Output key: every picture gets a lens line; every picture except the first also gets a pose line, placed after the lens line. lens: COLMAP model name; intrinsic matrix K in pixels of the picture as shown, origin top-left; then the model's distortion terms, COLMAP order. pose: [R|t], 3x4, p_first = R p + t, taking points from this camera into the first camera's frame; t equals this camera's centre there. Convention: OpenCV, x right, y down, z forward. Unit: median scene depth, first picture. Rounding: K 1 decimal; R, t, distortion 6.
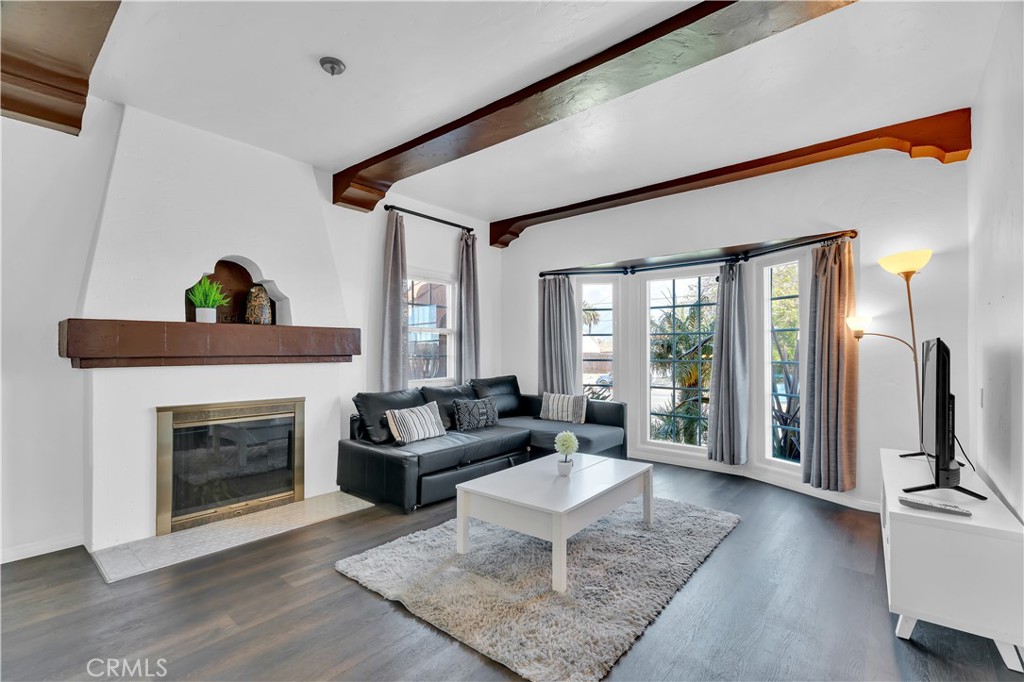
lens RADIAL K [[468.0, 0, 507.8], [0, 468.0, 346.2], [0, 0, 1]] dist [-0.008045, 0.002040]
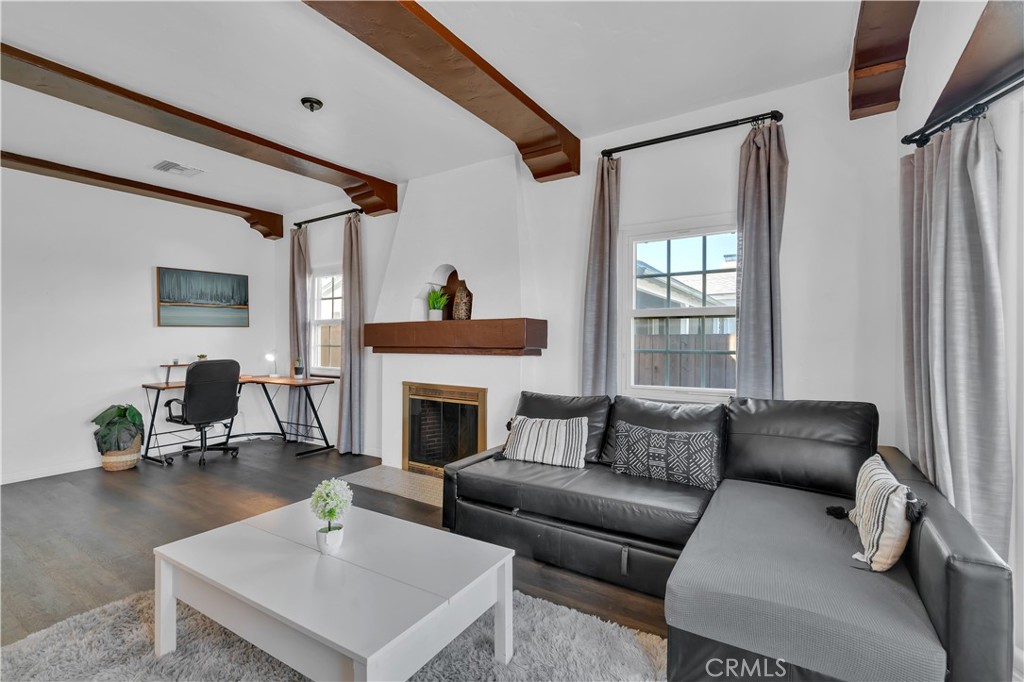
lens RADIAL K [[468.0, 0, 509.3], [0, 468.0, 342.9], [0, 0, 1]] dist [-0.008045, 0.002040]
pose [[0.128755, 0.003764, -0.991669, 0.550648], [0.006174, 0.999970, 0.004597, 0.004889], [0.991657, -0.006714, 0.128728, 0.860691]]
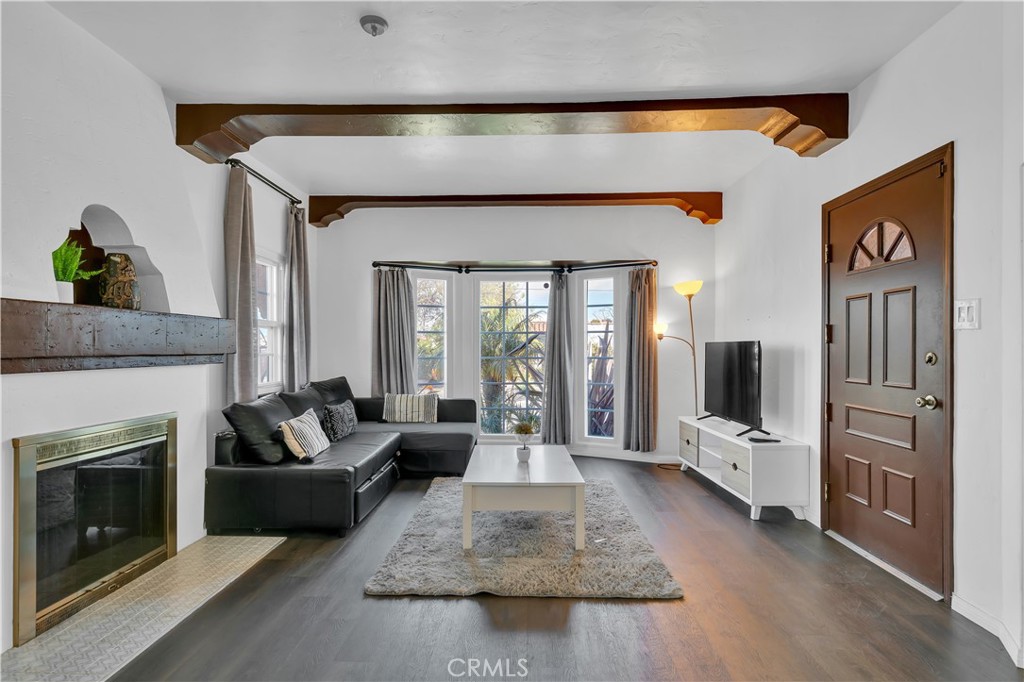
lens RADIAL K [[541.7, 0, 512.3], [0, 541.7, 343.9], [0, 0, 1]] dist [-0.002190, 0.002641]
pose [[0.777044, 0.005749, 0.629419, -0.524339], [-0.006040, 0.999980, -0.001676, 0.001622], [-0.629417, -0.002499, 0.777064, 0.021142]]
